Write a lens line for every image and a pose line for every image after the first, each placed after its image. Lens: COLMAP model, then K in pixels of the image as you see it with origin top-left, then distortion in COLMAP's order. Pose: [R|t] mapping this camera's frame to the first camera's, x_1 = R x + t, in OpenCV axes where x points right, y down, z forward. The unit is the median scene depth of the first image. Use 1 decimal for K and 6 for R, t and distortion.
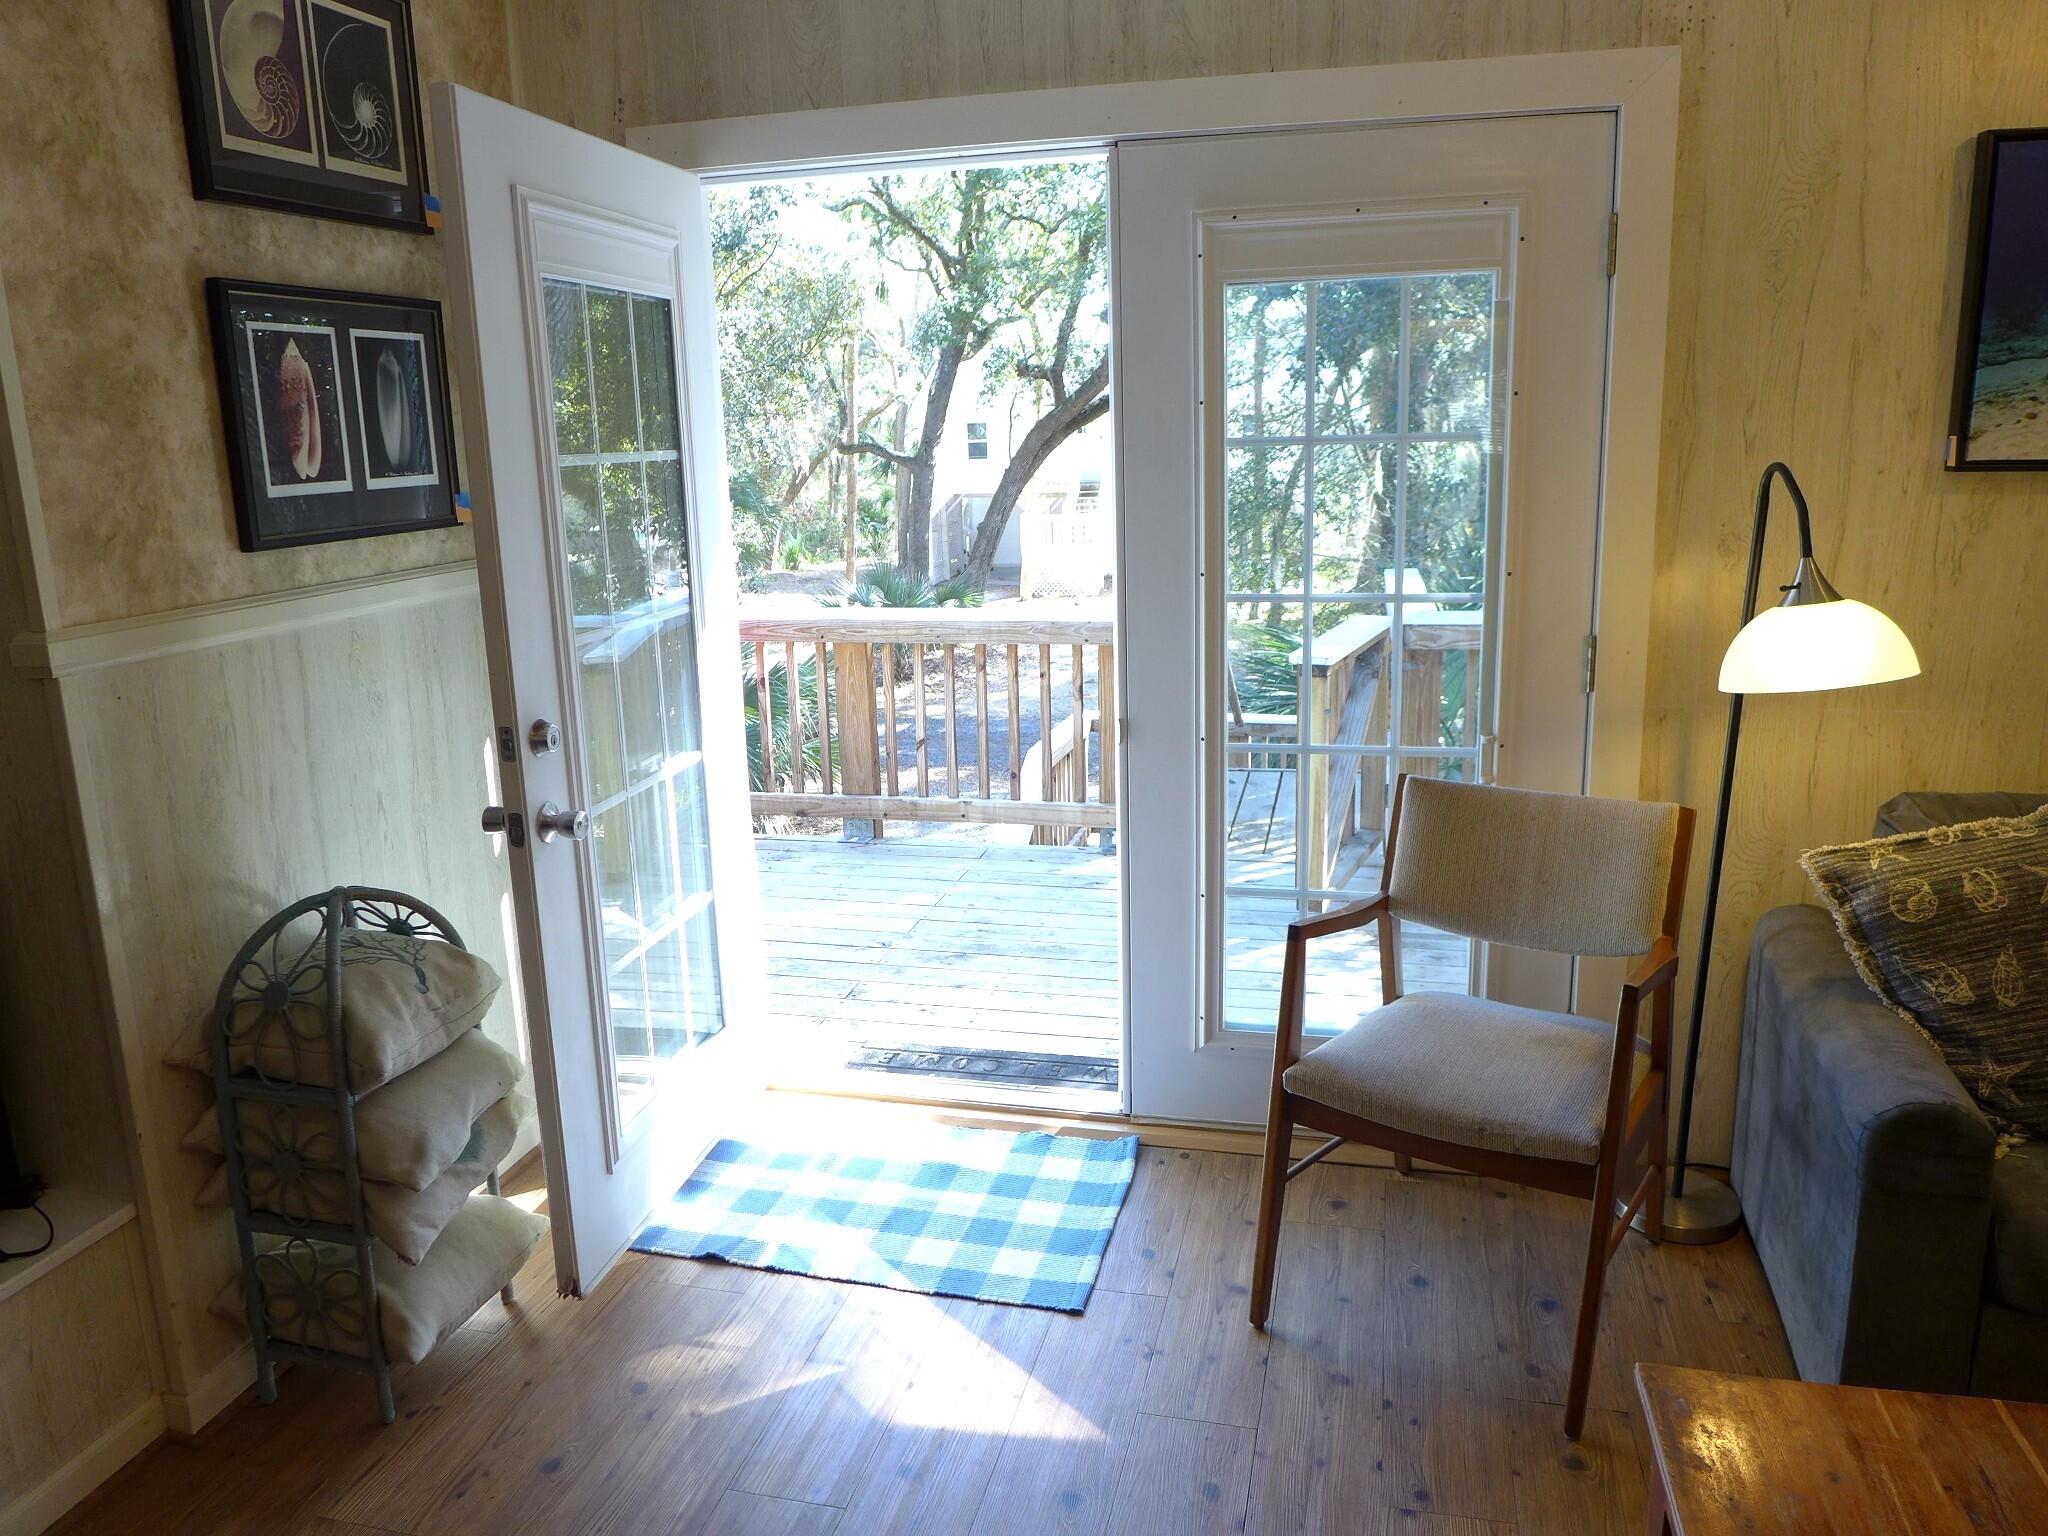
lens RADIAL K [[1474.0, 0, 1015.3], [0, 1474.0, 774.7], [0, 0, 1]] dist [-0.035838, 0.002704]
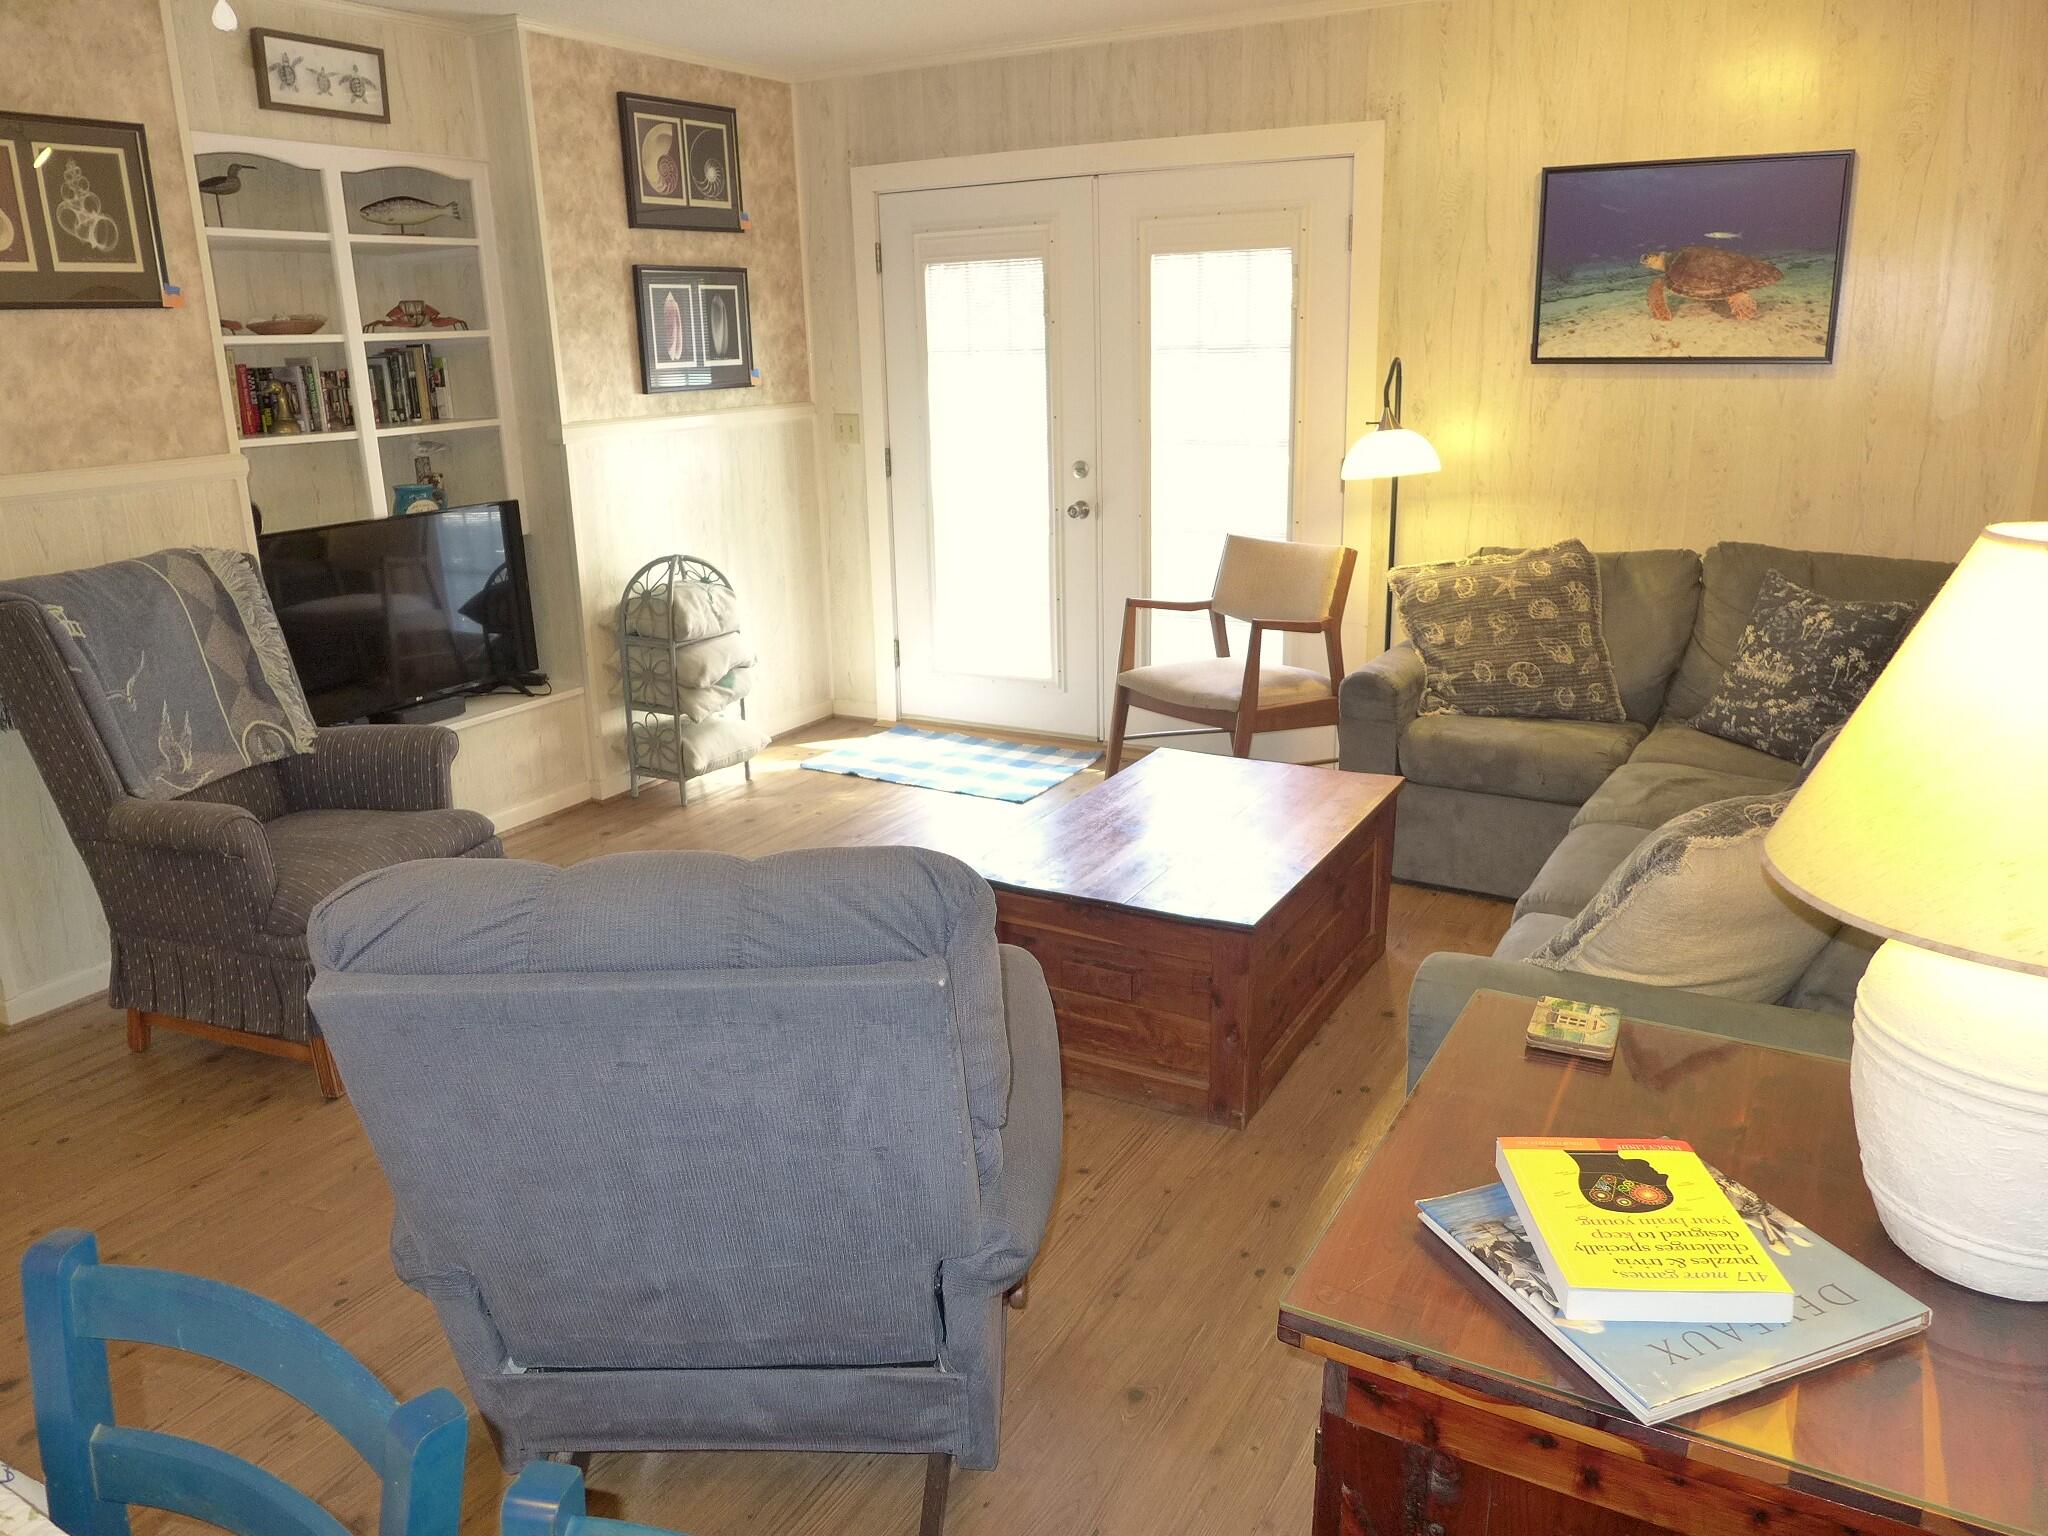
lens RADIAL K [[1474.0, 0, 1015.3], [0, 1474.0, 774.7], [0, 0, 1]] dist [-0.035838, 0.002704]
pose [[0.964590, 0.079653, -0.251438, 0.582027], [-0.063084, 0.995313, 0.073298, 0.211085], [0.256098, -0.054841, 0.965094, -0.967735]]
